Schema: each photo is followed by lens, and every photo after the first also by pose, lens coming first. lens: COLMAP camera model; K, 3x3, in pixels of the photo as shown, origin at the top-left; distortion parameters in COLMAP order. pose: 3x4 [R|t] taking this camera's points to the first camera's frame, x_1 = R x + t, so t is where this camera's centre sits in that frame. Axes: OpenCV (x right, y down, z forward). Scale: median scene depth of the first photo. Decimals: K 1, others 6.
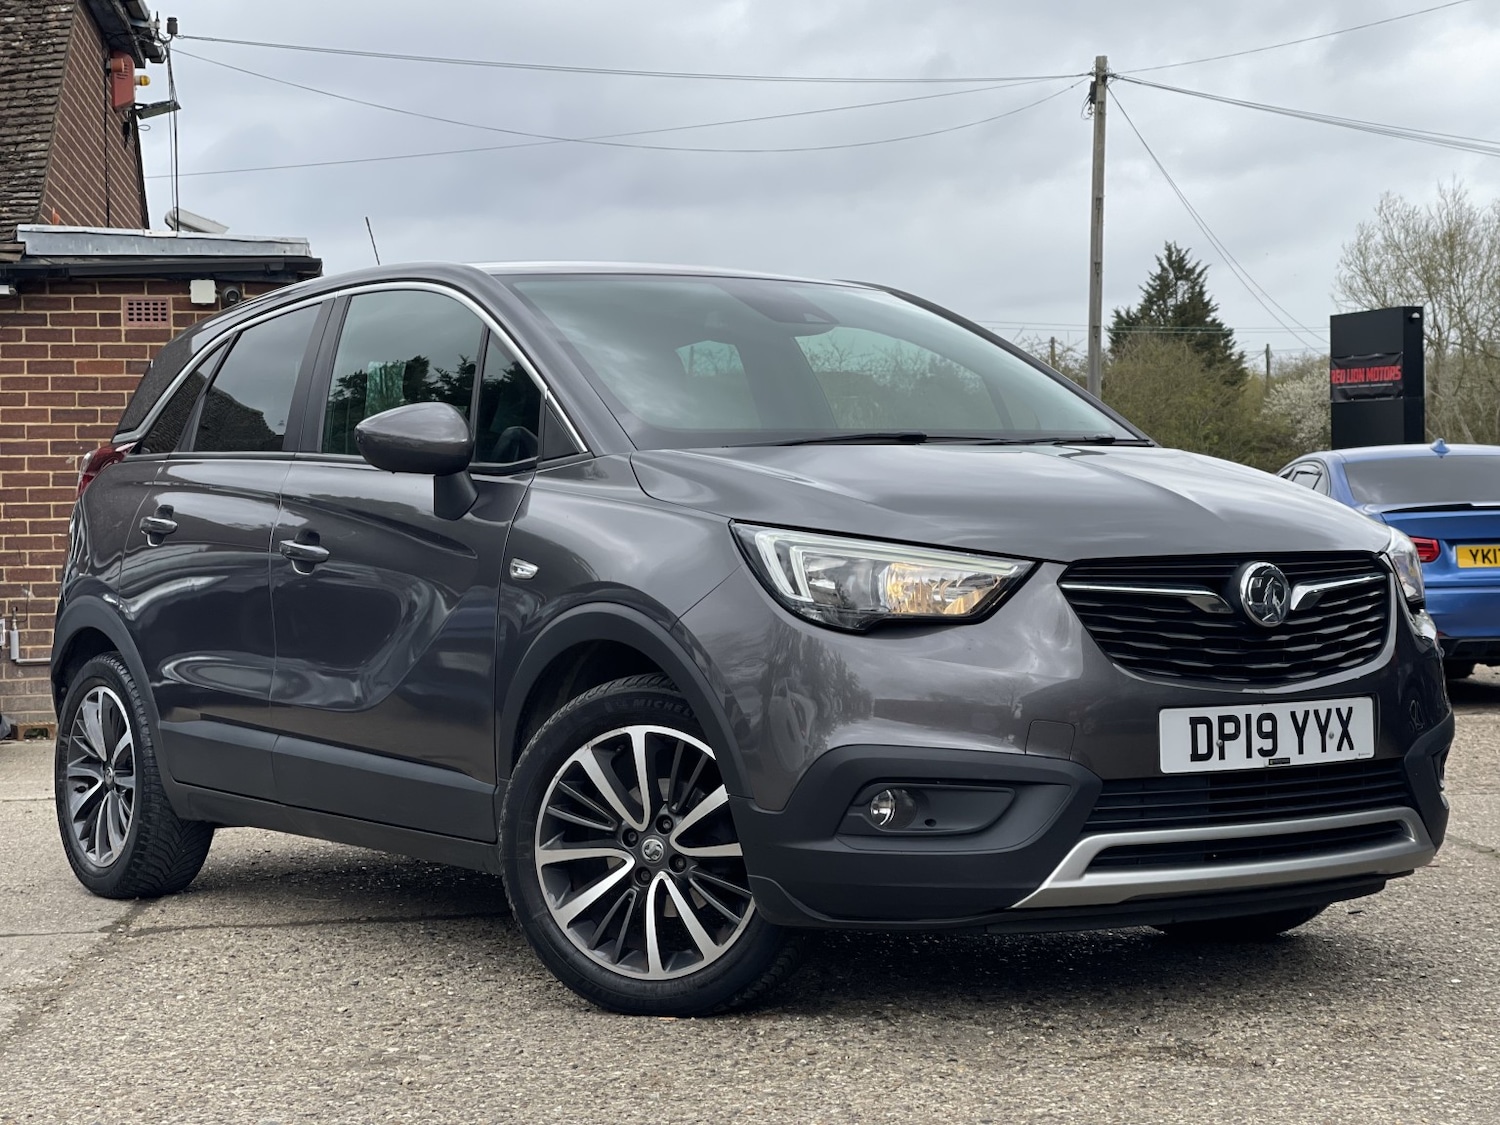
lens RADIAL K [[2777.0, 0, 758.4], [0, 2777.0, 545.4], [0, 0, 1]] dist [0.340533, -1.183960]
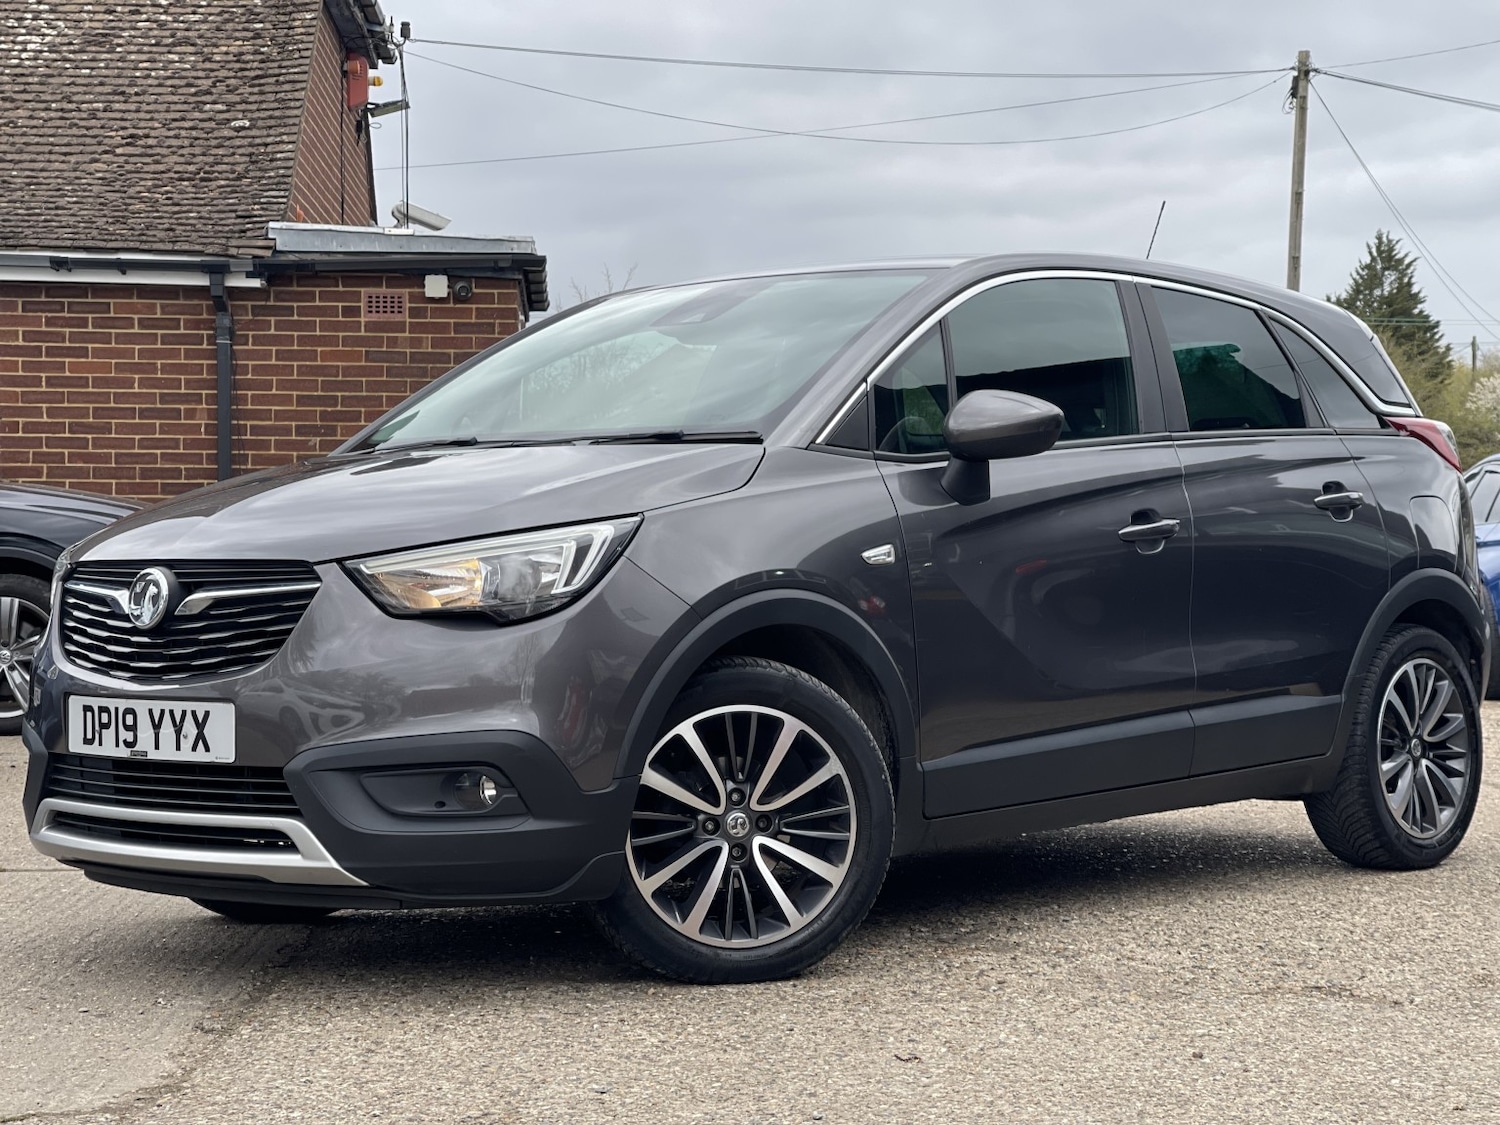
lens RADIAL K [[2786.2, 0, 749.3], [0, 2786.2, 545.6], [0, 0, 1]] dist [0.237338, -0.225439]
pose [[0.997324, 0.019046, -0.070583, -0.005187], [-0.018644, 0.999806, 0.006351, -0.001781], [0.070691, -0.005018, 0.997486, -0.126826]]
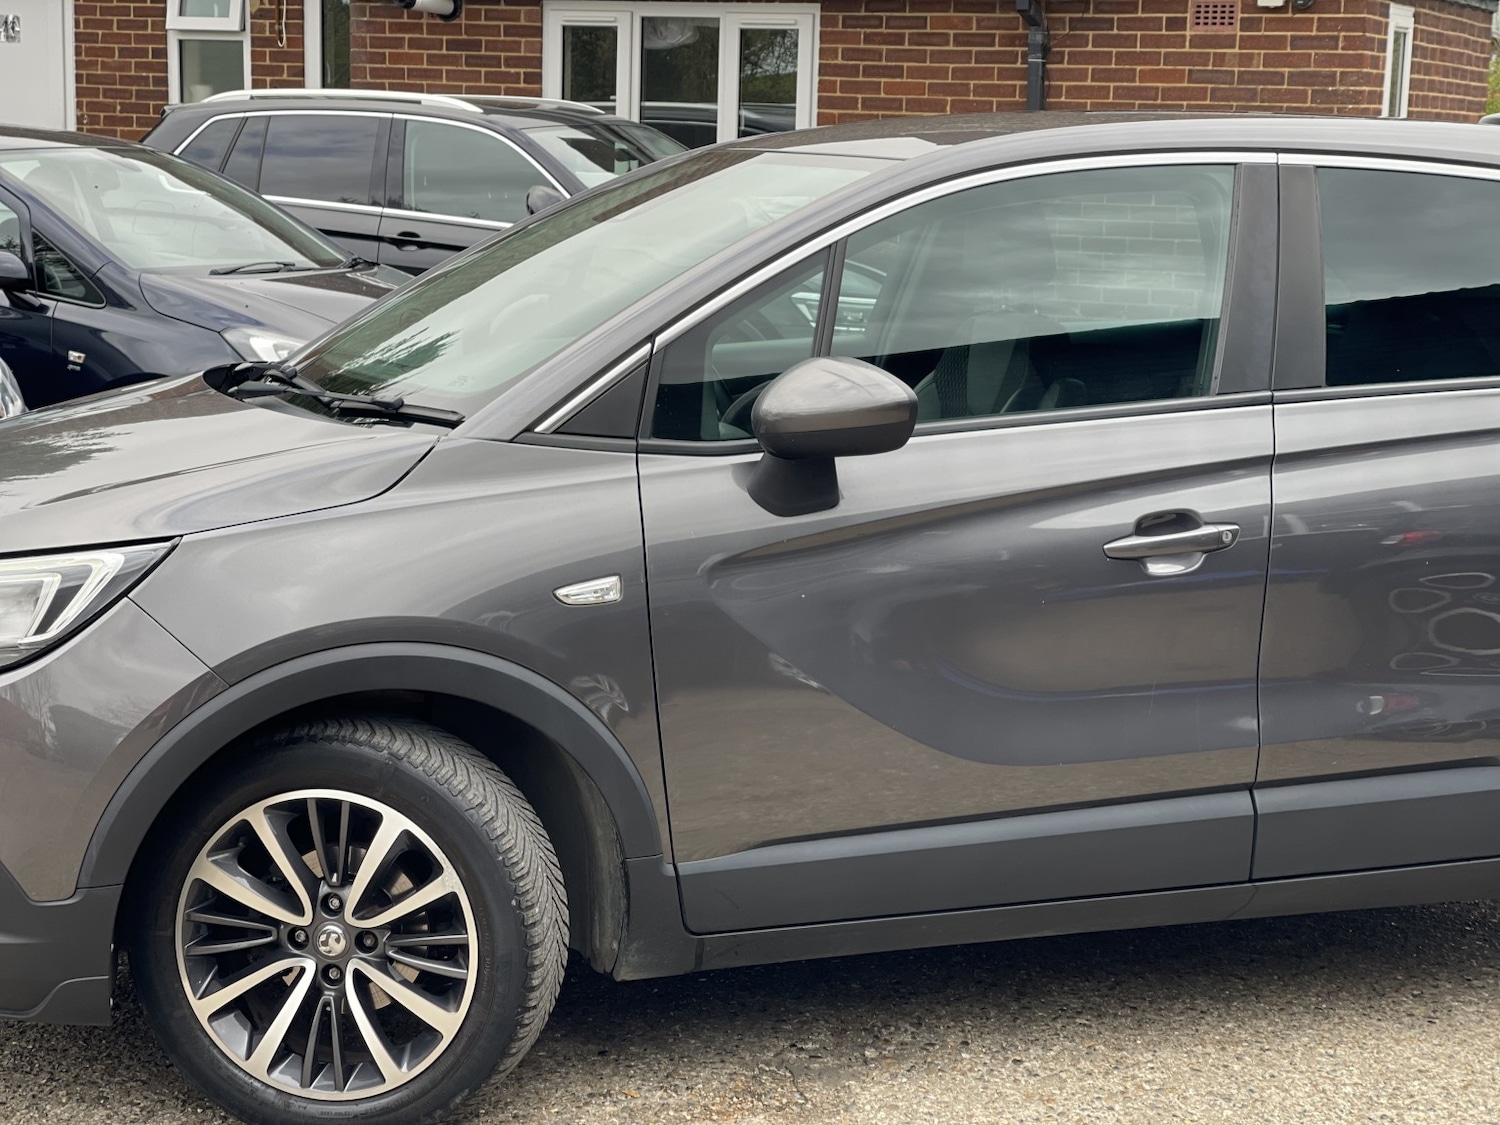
lens RADIAL K [[2786.2, 0, 749.3], [0, 2786.2, 545.6], [0, 0, 1]] dist [0.237338, -0.225439]
pose [[0.841885, 0.119981, -0.526150, 0.404657], [-0.041298, 0.986437, 0.158863, -0.127399], [0.538074, -0.112015, 0.835421, 0.293066]]
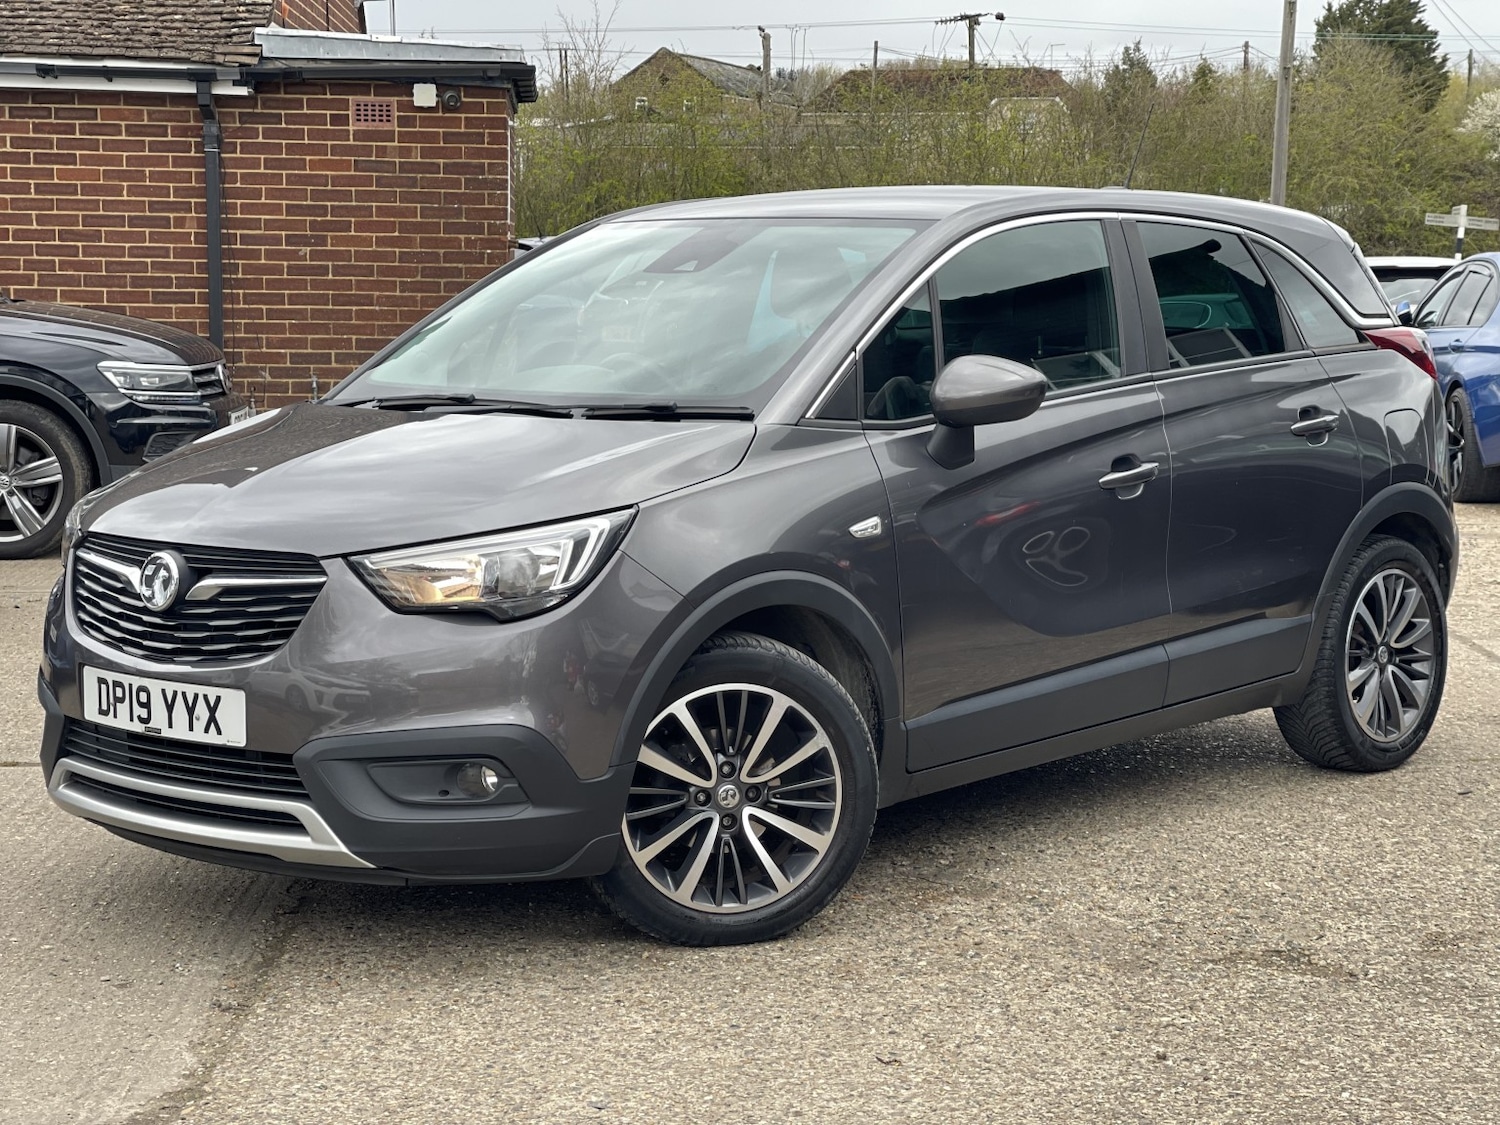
lens RADIAL K [[2777.0, 0, 758.4], [0, 2777.0, 545.4], [0, 0, 1]] dist [0.340533, -1.183960]
pose [[0.997717, 0.031076, -0.059961, -0.007135], [-0.024263, 0.993504, 0.111176, -0.103276], [0.063027, -0.109468, 0.991990, -0.153487]]
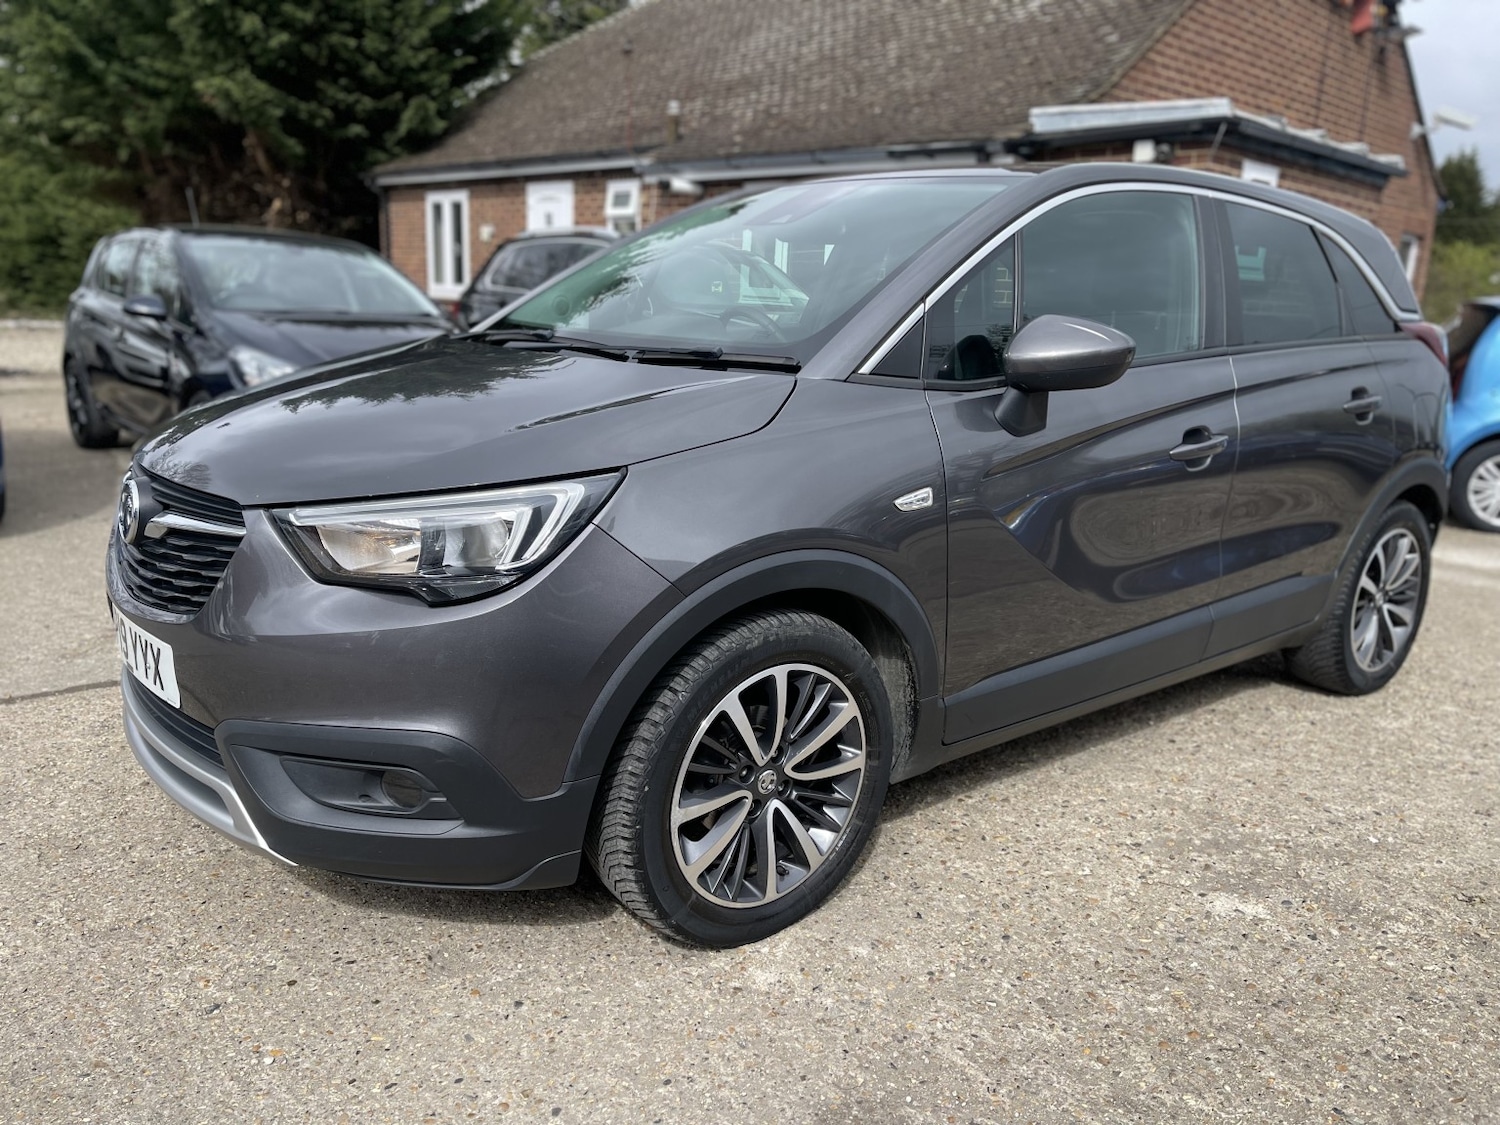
lens RADIAL K [[1133.6, 0, 748.5], [0, 1133.6, 567.7], [0, 0, 1]] dist [0.110094, -0.142818]
pose [[0.969125, 0.119769, -0.215527, 0.001669], [-0.065921, 0.968139, 0.241579, -0.061283], [0.237594, -0.219912, 0.946144, 0.512371]]
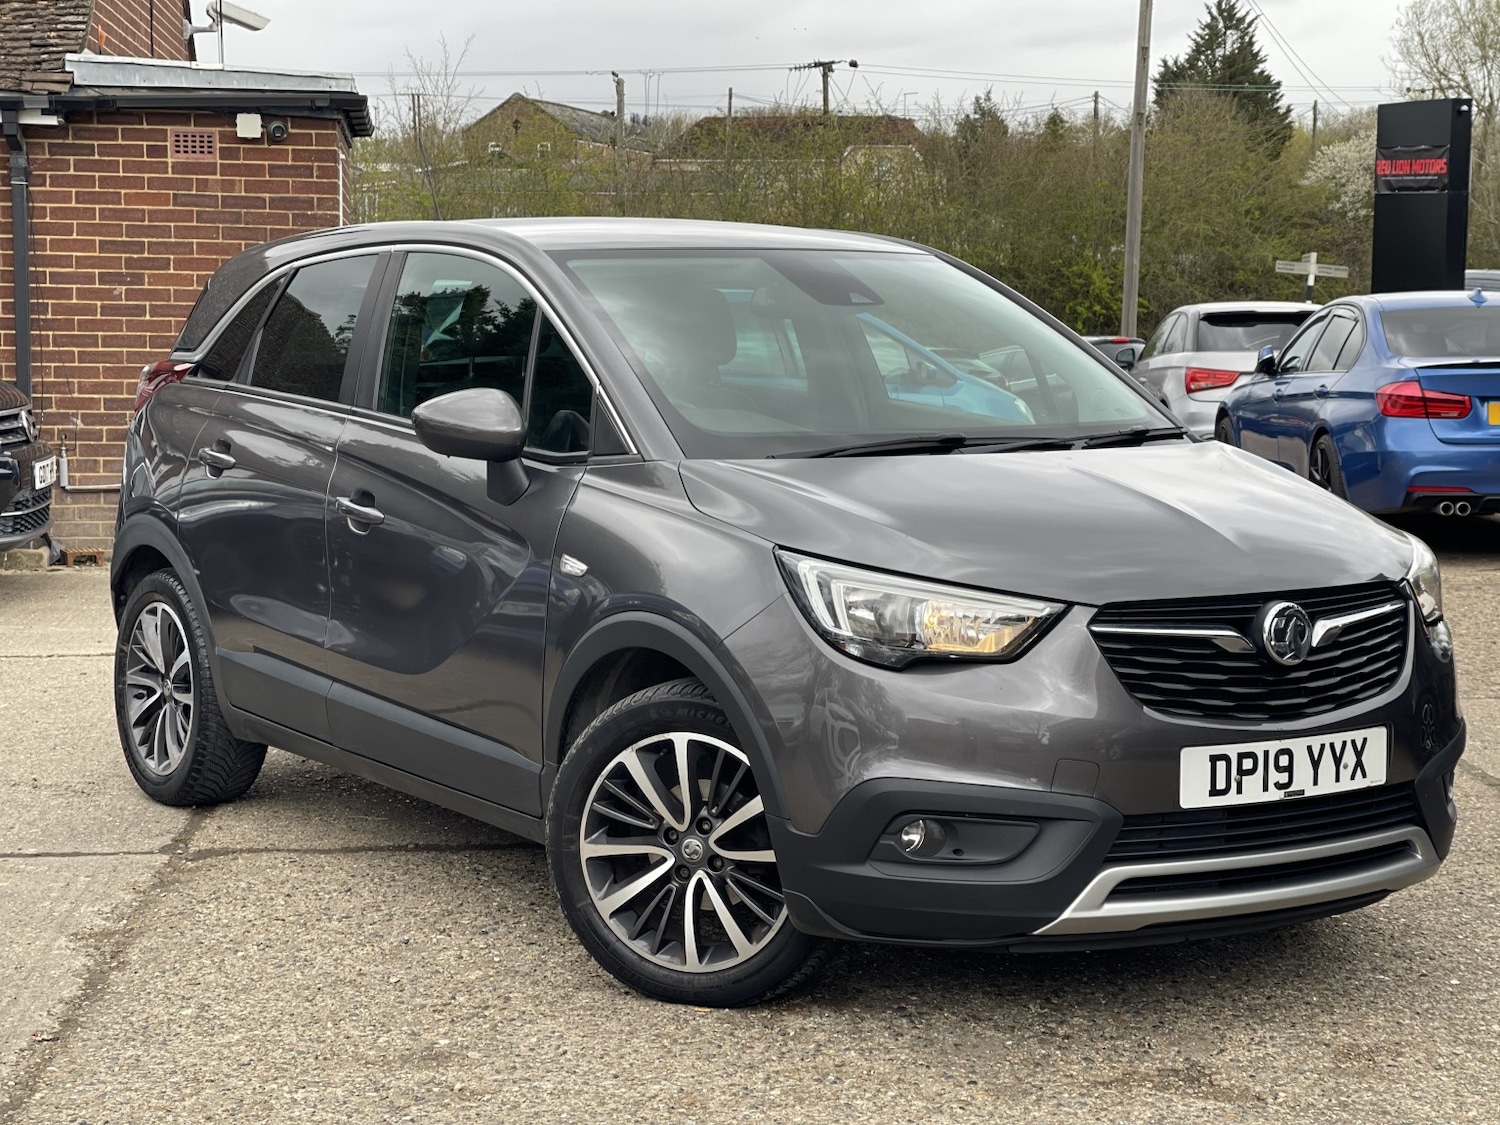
lens RADIAL K [[2777.0, 0, 758.4], [0, 2777.0, 545.4], [0, 0, 1]] dist [0.340533, -1.183960]
pose [[0.999613, 0.026147, -0.009447, -0.005683], [-0.025151, 0.995304, 0.093471, -0.097135], [0.011847, -0.093197, 0.995577, -0.031318]]
